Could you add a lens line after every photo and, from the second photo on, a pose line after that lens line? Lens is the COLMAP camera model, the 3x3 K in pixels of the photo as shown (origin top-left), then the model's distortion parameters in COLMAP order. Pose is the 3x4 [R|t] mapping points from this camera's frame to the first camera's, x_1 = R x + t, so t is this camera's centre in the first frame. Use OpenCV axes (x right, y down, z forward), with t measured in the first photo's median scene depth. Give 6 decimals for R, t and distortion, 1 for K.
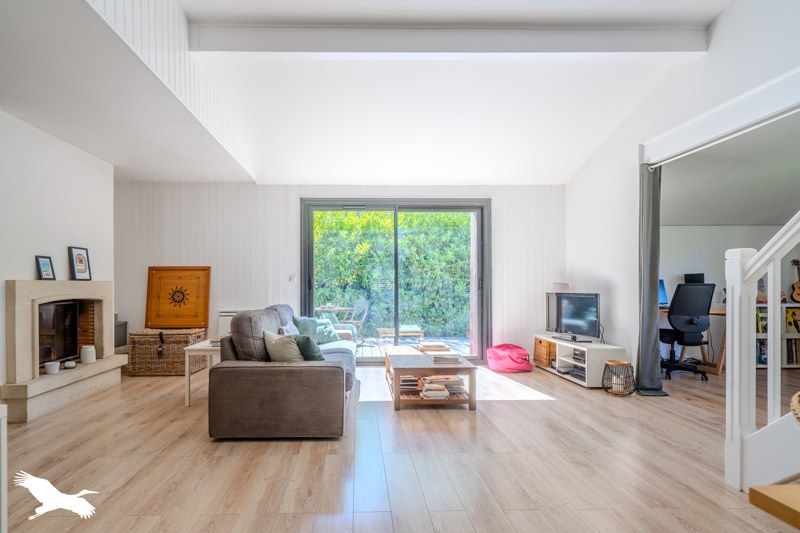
lens RADIAL K [[405.8, 0, 371.8], [0, 405.8, 283.8], [0, 0, 1]] dist [0.001112, 0.000596]
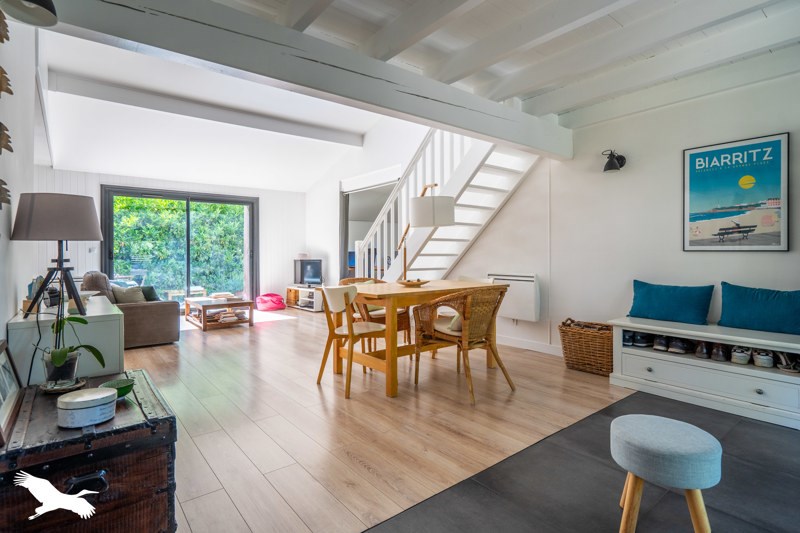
lens RADIAL K [[405.8, 0, 403.0], [0, 405.8, 254.2], [0, 0, 1]] dist [0.001112, 0.000596]
pose [[0.796354, -0.001338, 0.604830, -0.203413], [0.001901, 0.999998, -0.000290, 0.000805], [-0.604828, 0.001381, 0.796355, -0.555213]]
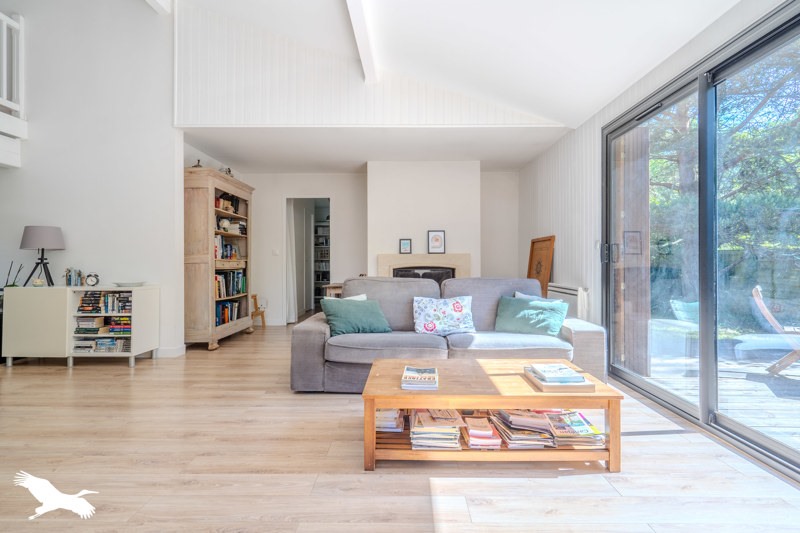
lens RADIAL K [[405.8, 0, 402.4], [0, 405.8, 262.8], [0, 0, 1]] dist [0.001112, 0.000596]
pose [[-0.032777, 0.004794, -0.999451, 0.555878], [0.003176, 0.999984, 0.004693, 0.013233], [0.999458, -0.003021, -0.032791, 0.728660]]
